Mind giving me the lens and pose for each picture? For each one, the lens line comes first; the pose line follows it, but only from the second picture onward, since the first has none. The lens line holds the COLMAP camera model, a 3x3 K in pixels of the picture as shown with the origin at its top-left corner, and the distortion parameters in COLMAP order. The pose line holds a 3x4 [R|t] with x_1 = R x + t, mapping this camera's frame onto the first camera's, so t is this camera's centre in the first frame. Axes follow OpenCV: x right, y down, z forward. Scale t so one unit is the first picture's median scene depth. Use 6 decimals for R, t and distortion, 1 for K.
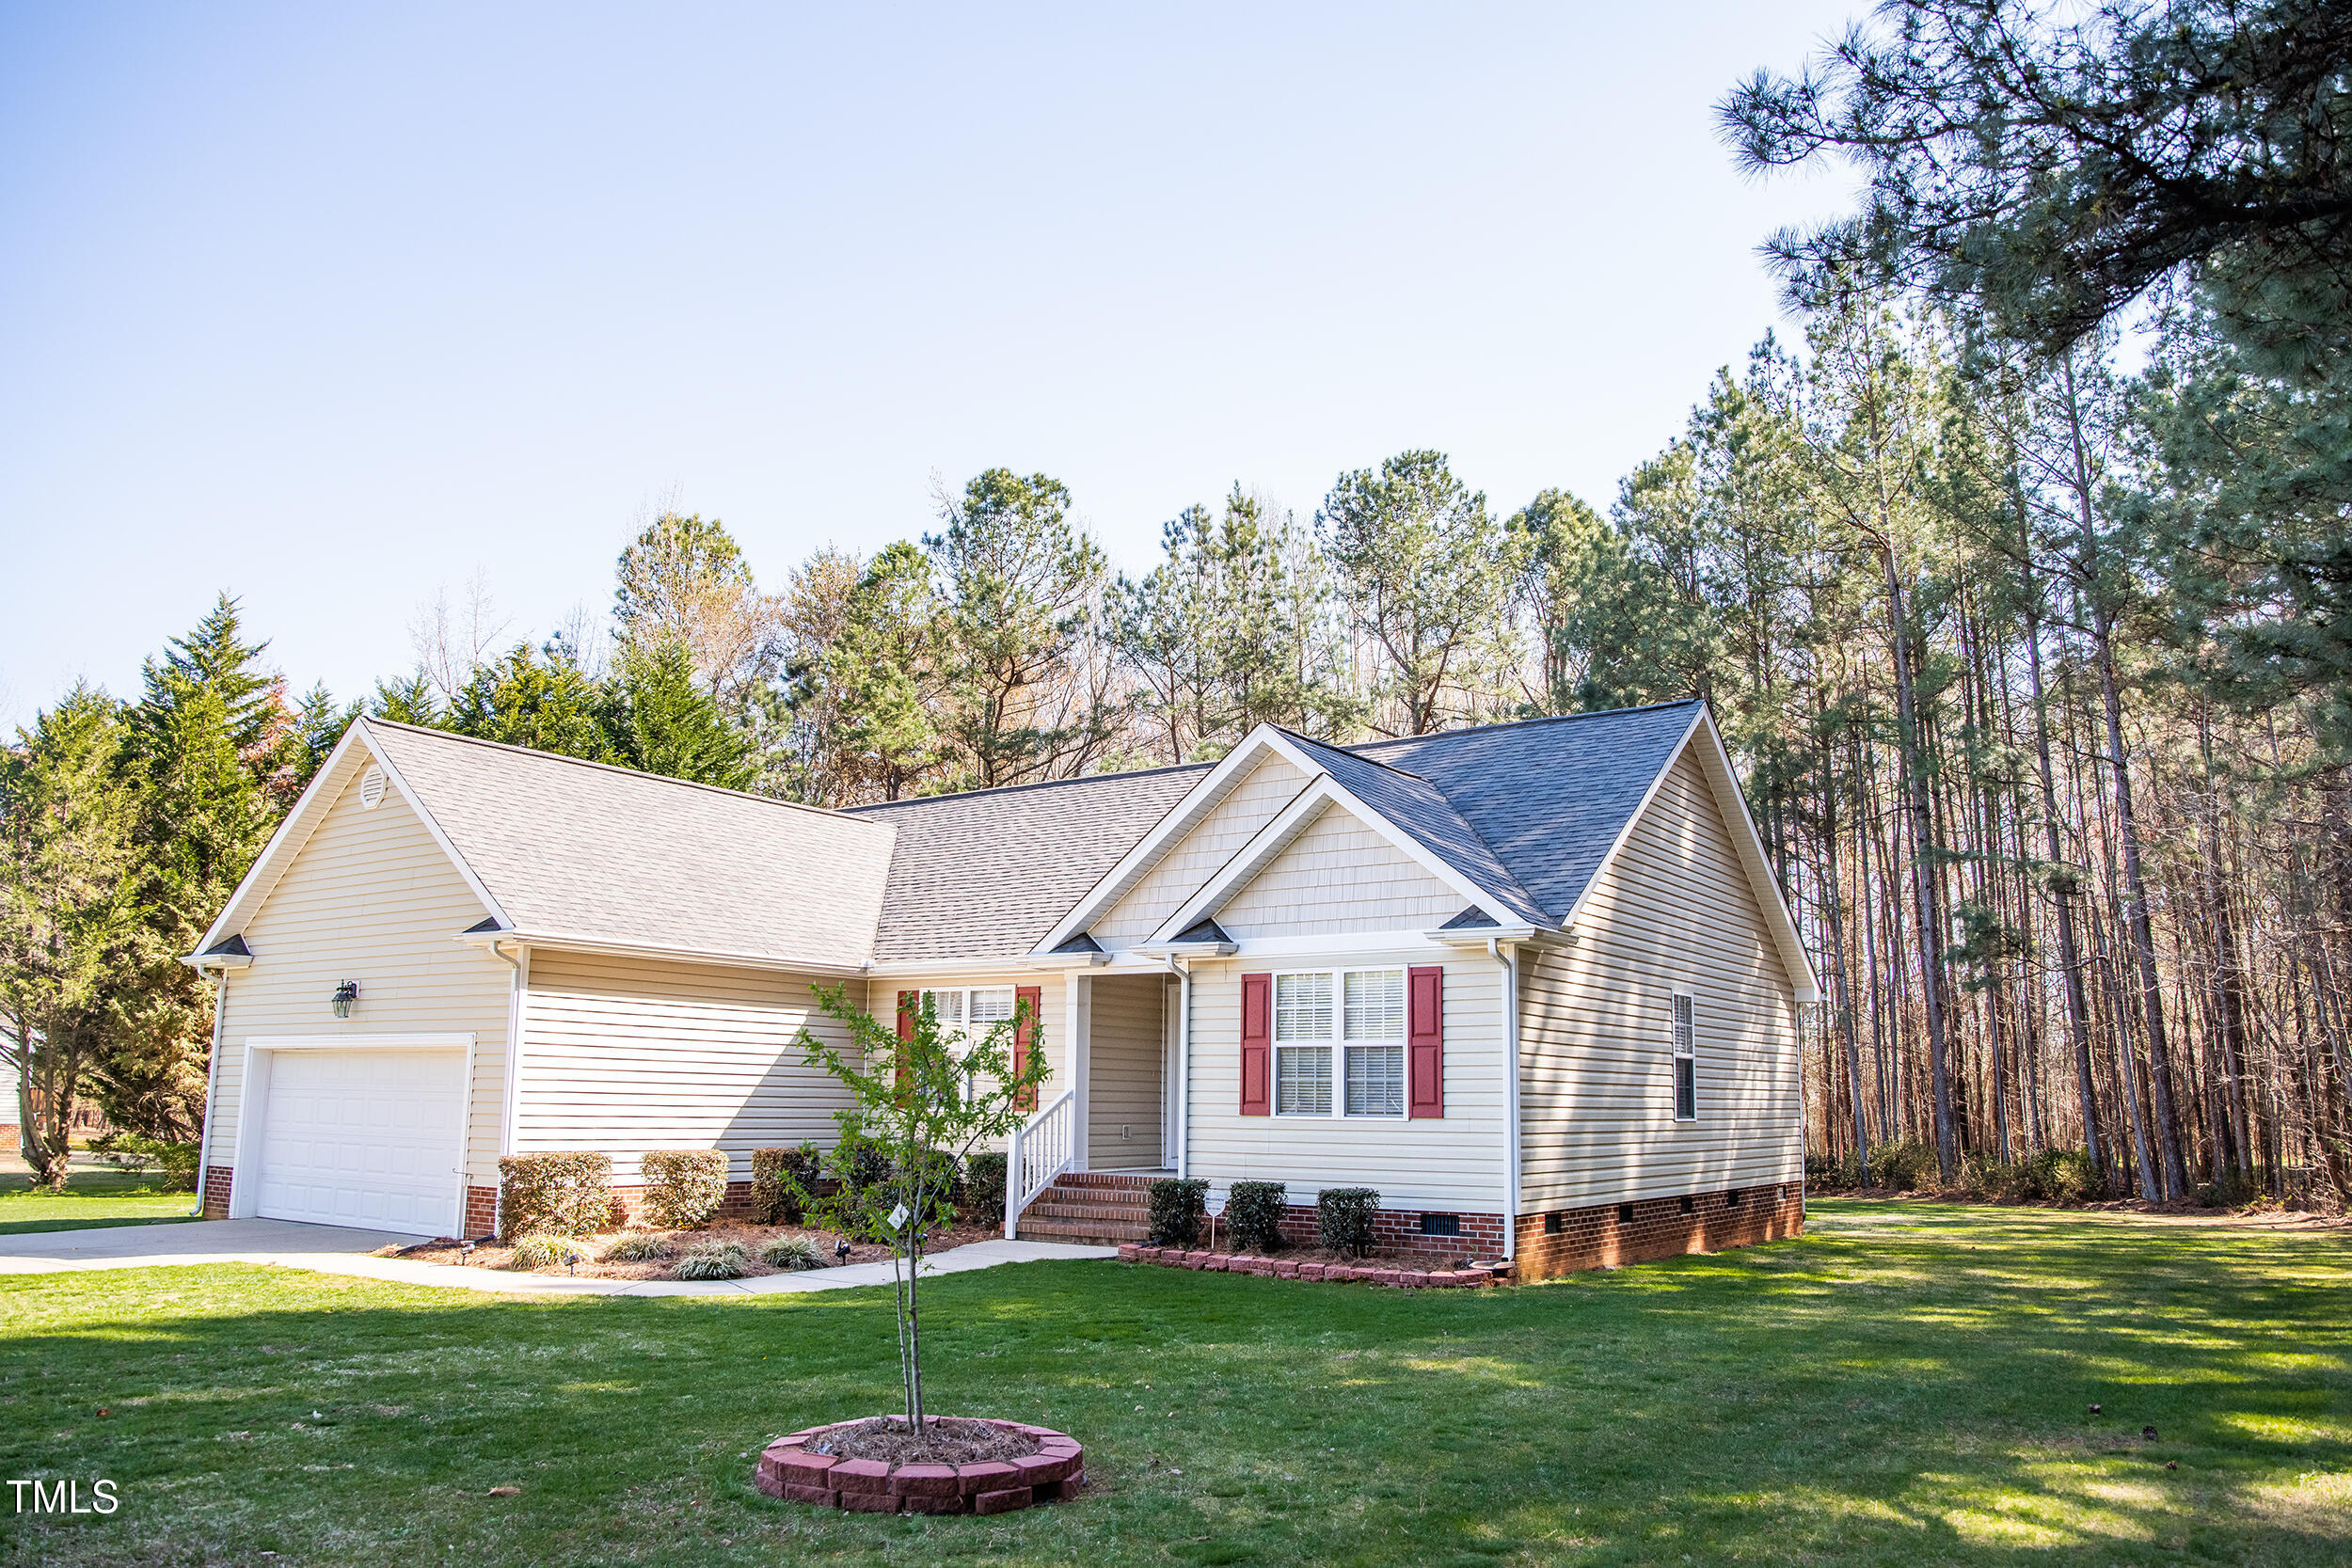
lens RADIAL K [[1745.8, 0, 1207.1], [0, 1745.8, 788.9], [0, 0, 1]] dist [-0.112380, 0.091632]
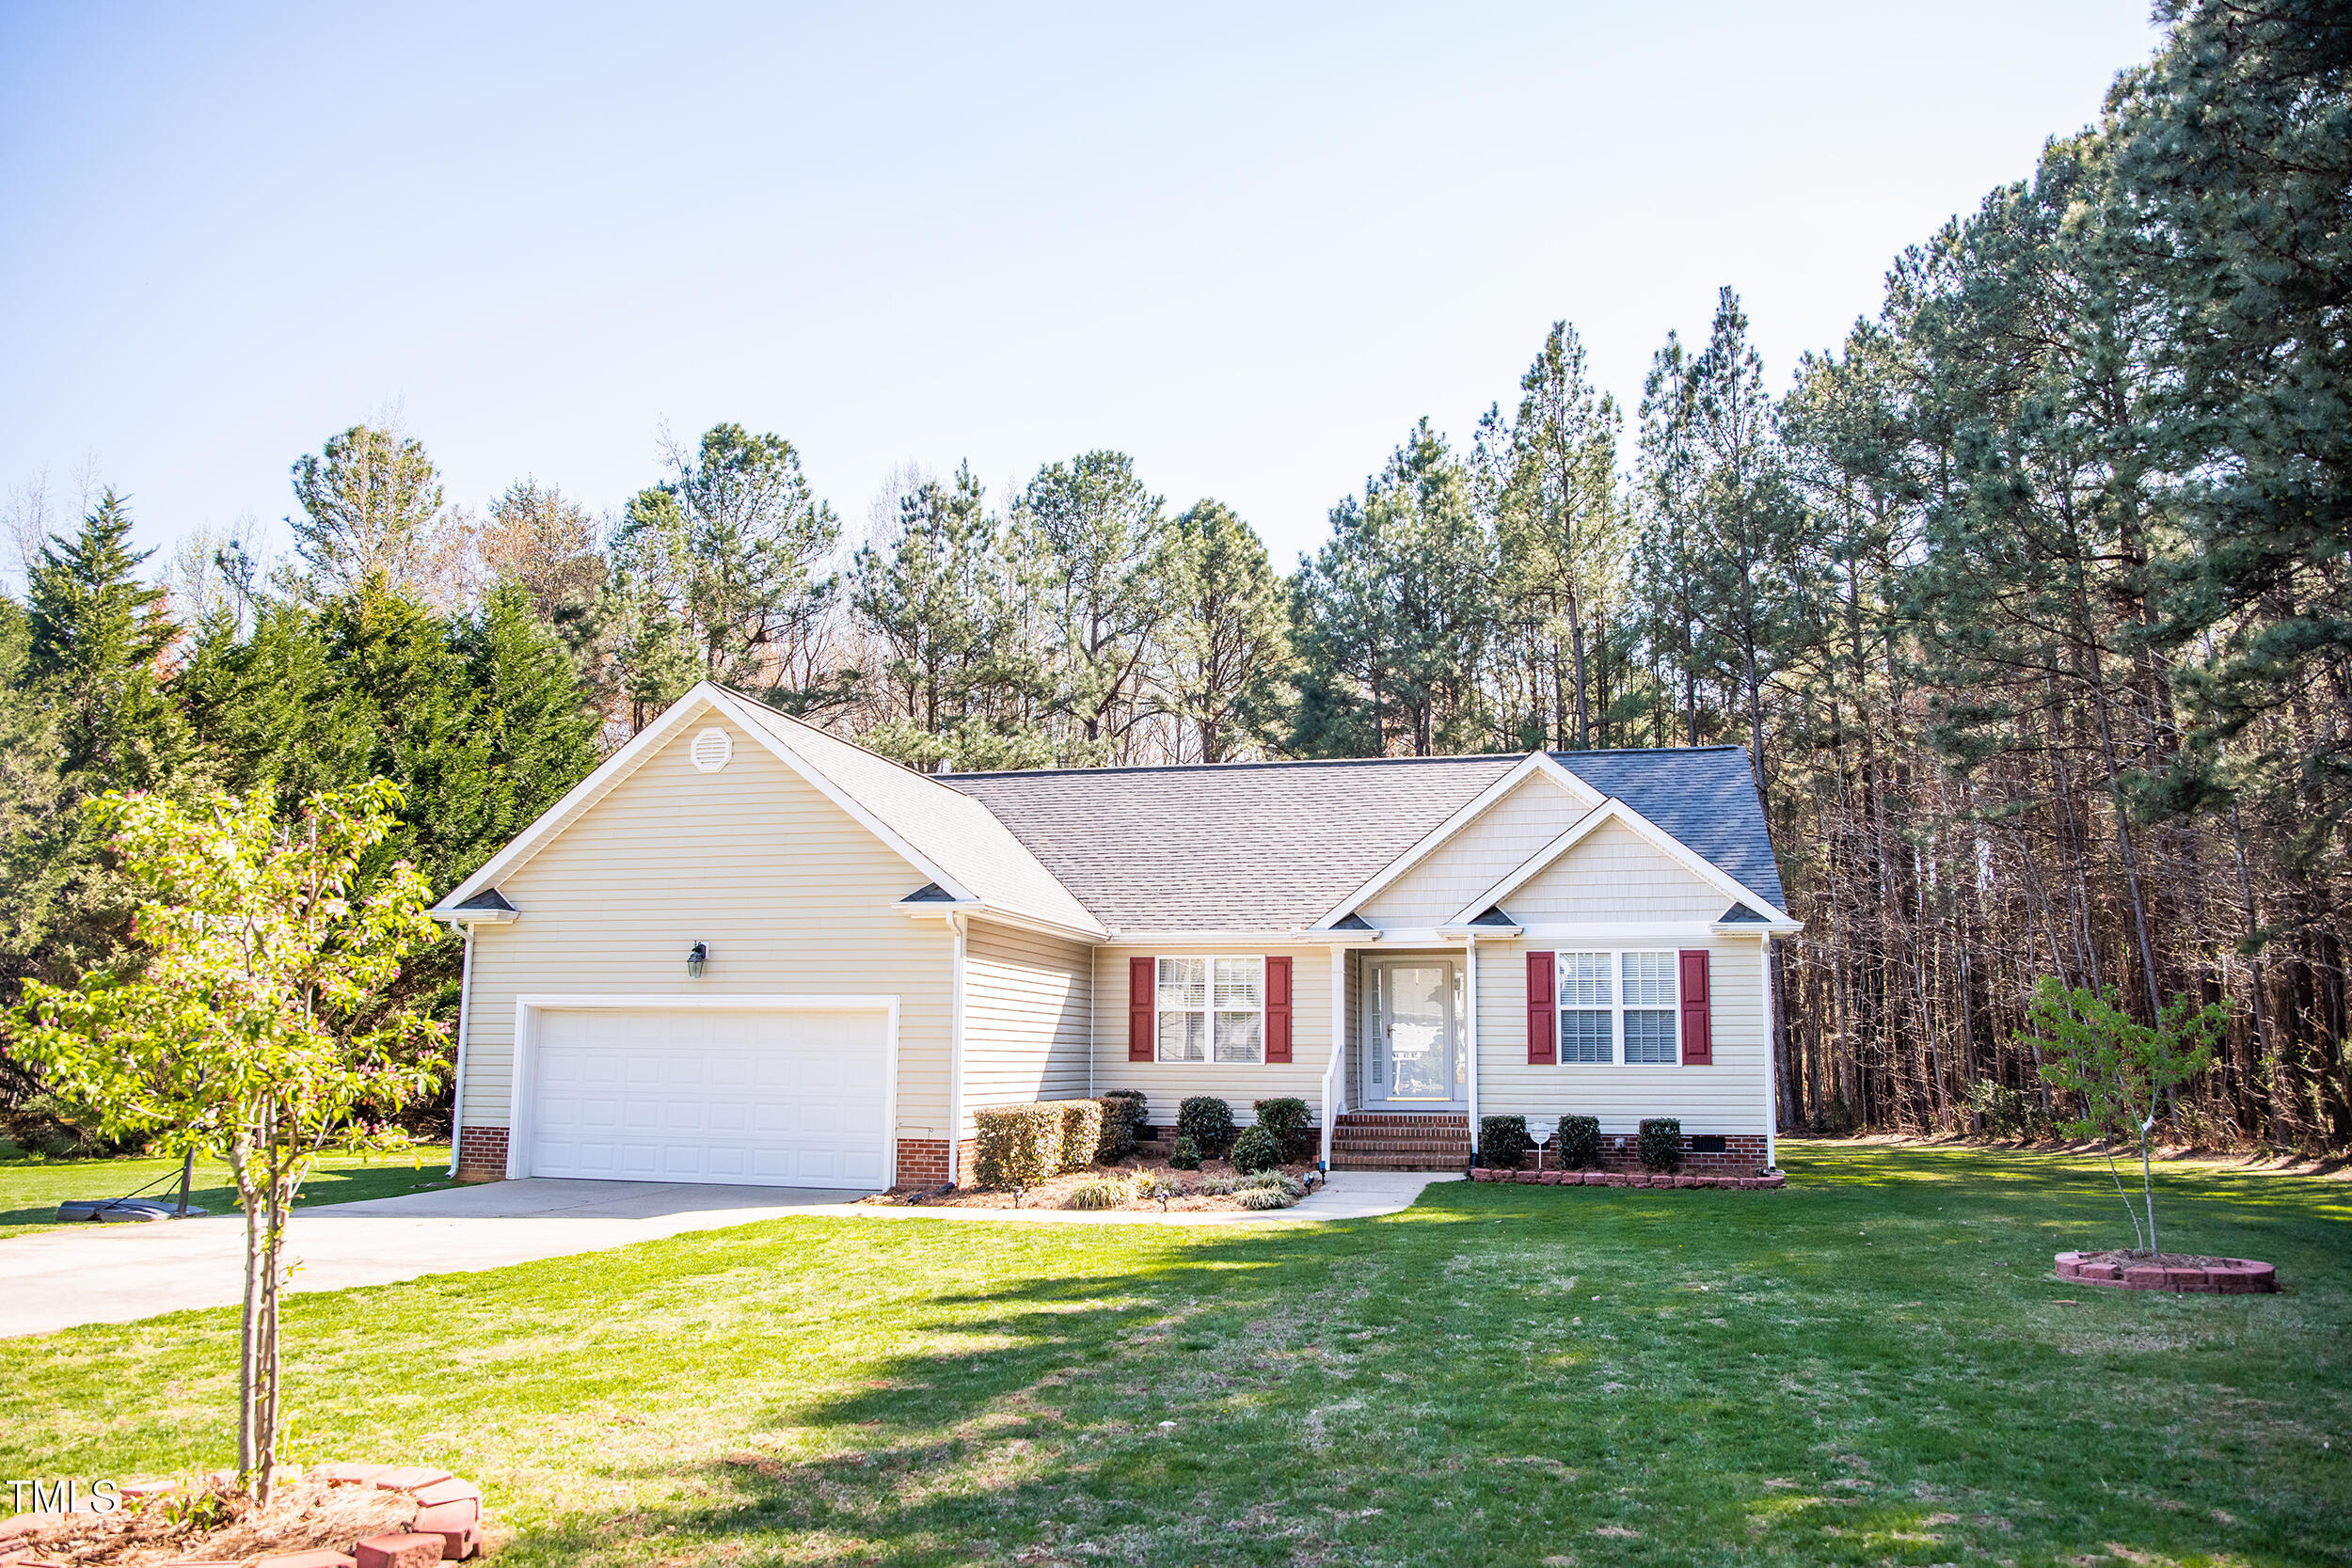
lens RADIAL K [[1712.3, 0, 1204.1], [0, 1712.3, 784.9], [0, 0, 1]] dist [-0.124247, 0.127343]
pose [[0.930079, 0.054938, 0.363229, -0.545856], [-0.063247, 0.997937, 0.011012, -0.010049], [-0.361875, -0.033215, 0.931635, -0.042672]]
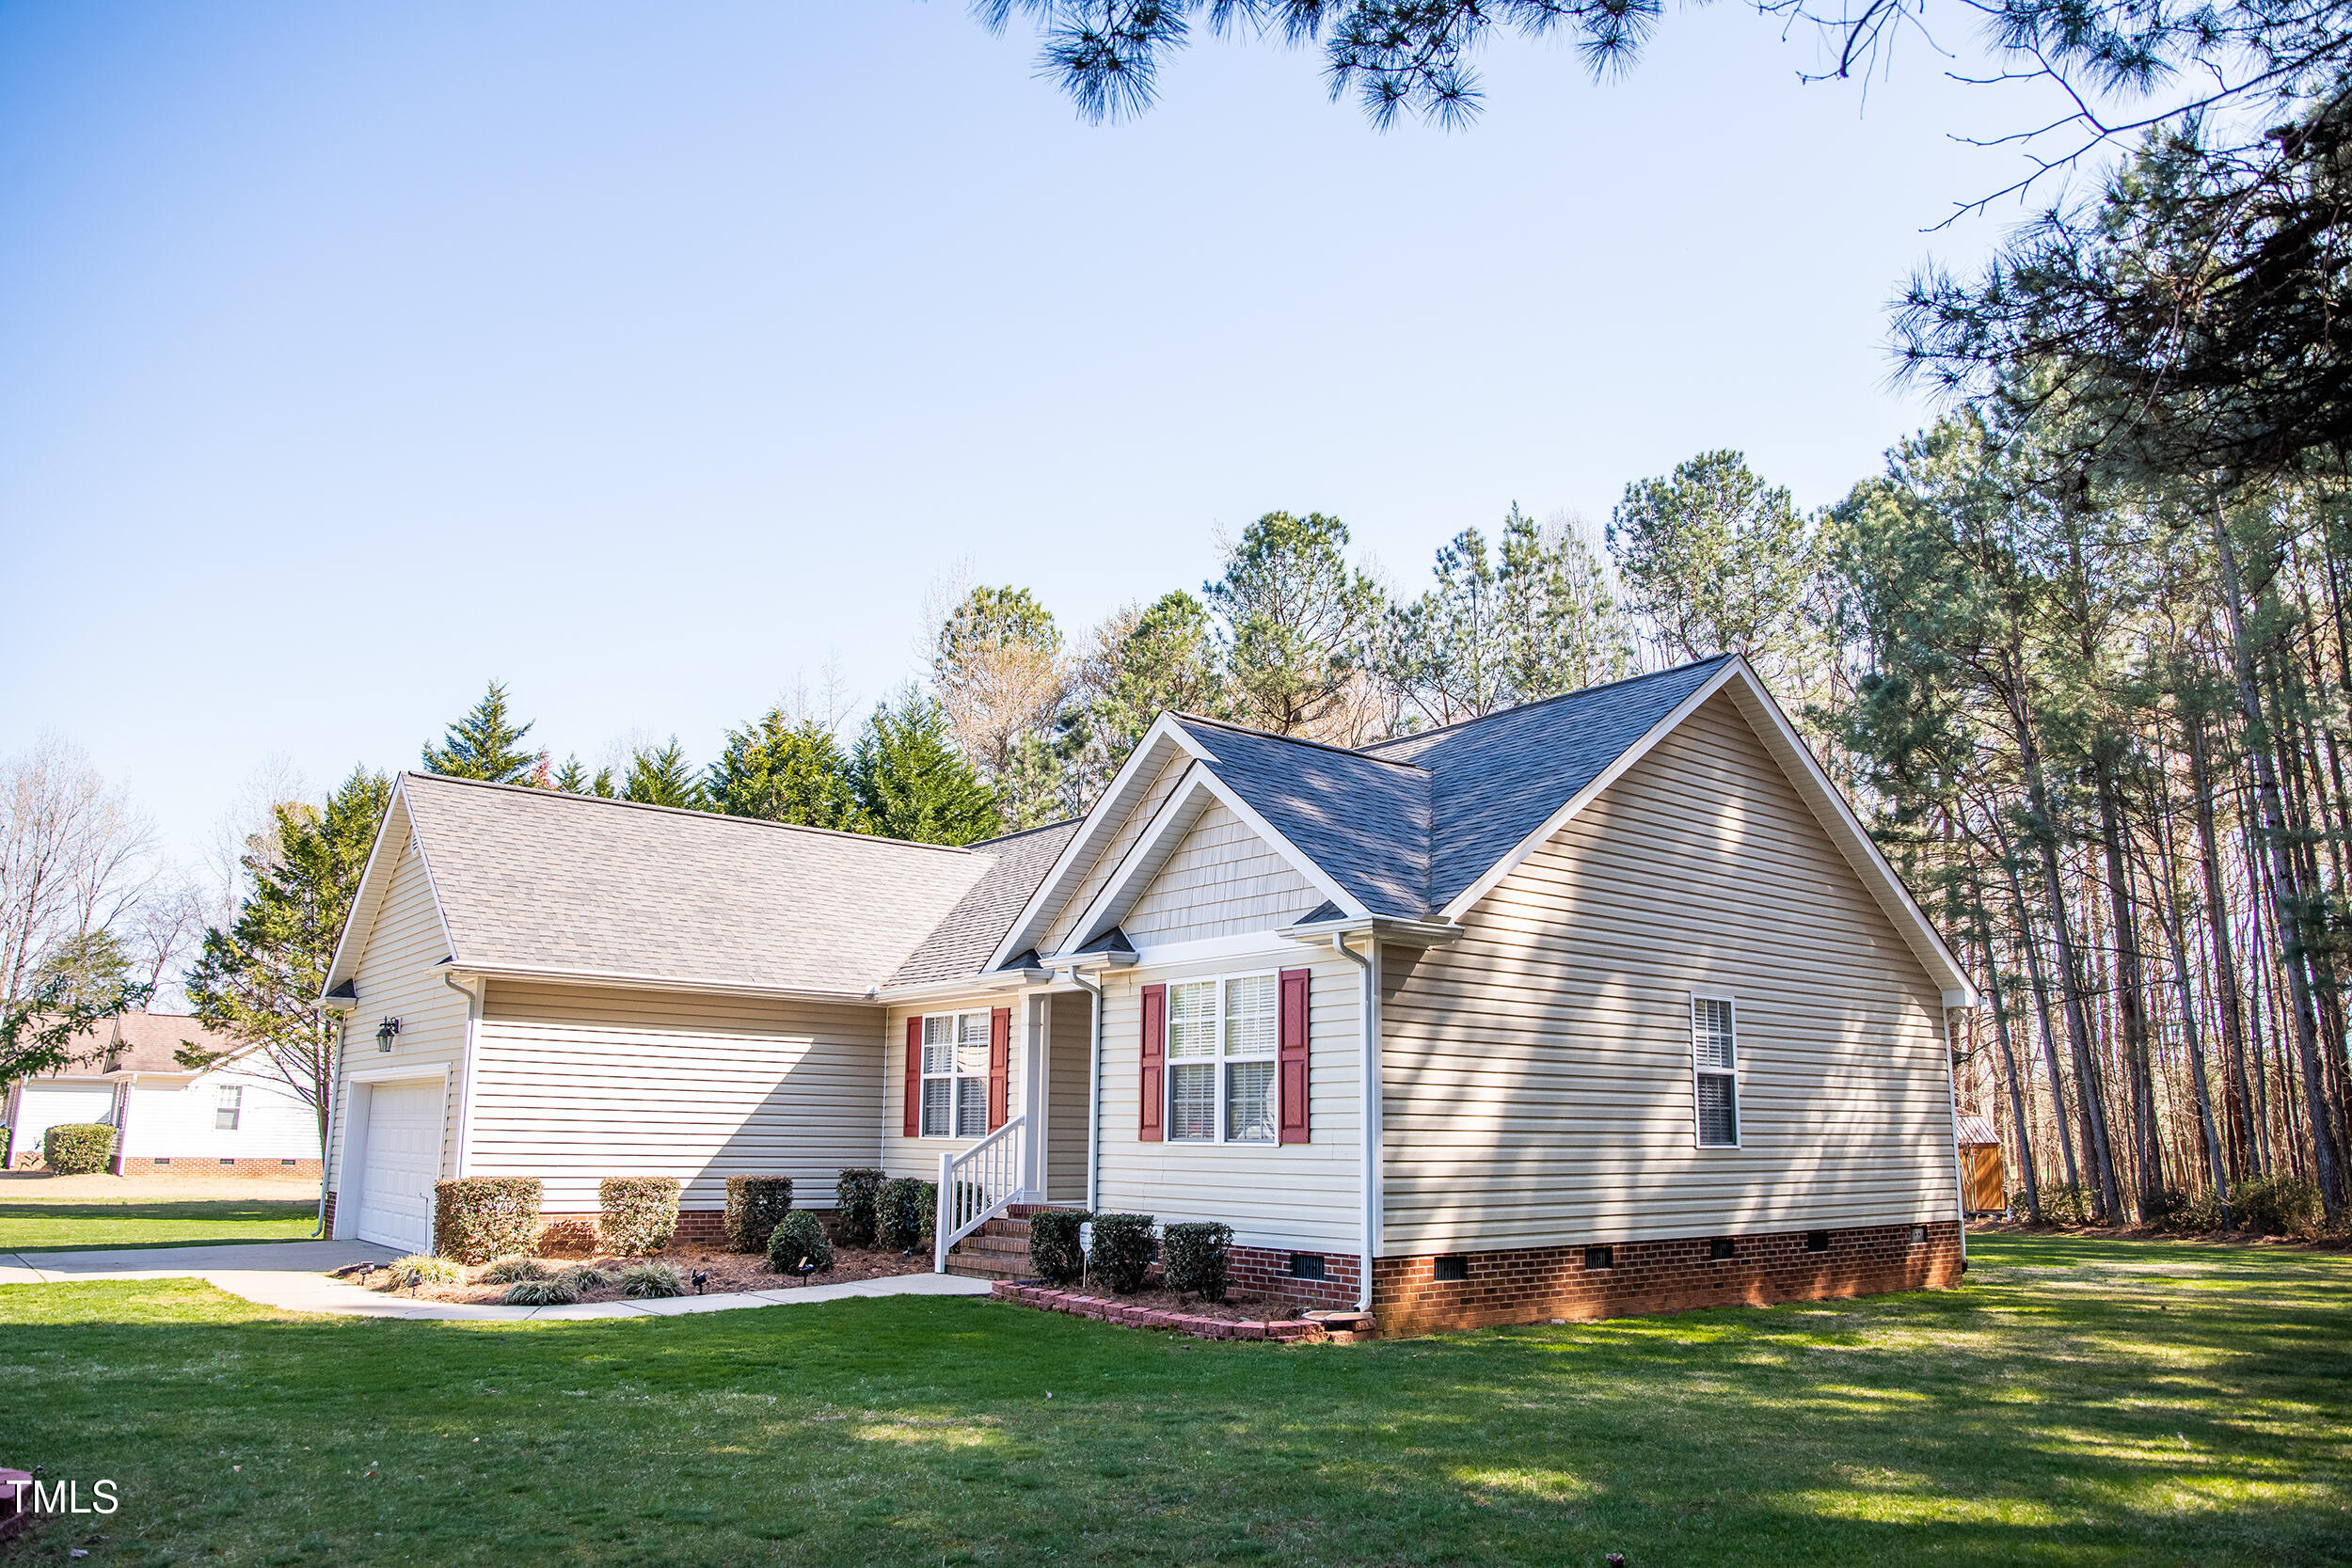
lens RADIAL K [[1674.7, 0, 1205.3], [0, 1674.7, 789.6], [0, 0, 1]] dist [-0.116572, 0.104958]
pose [[0.960286, -0.060092, -0.272468, 0.250469], [0.051553, 0.997932, -0.038400, 0.032892], [0.274212, 0.022829, 0.961398, 0.139850]]
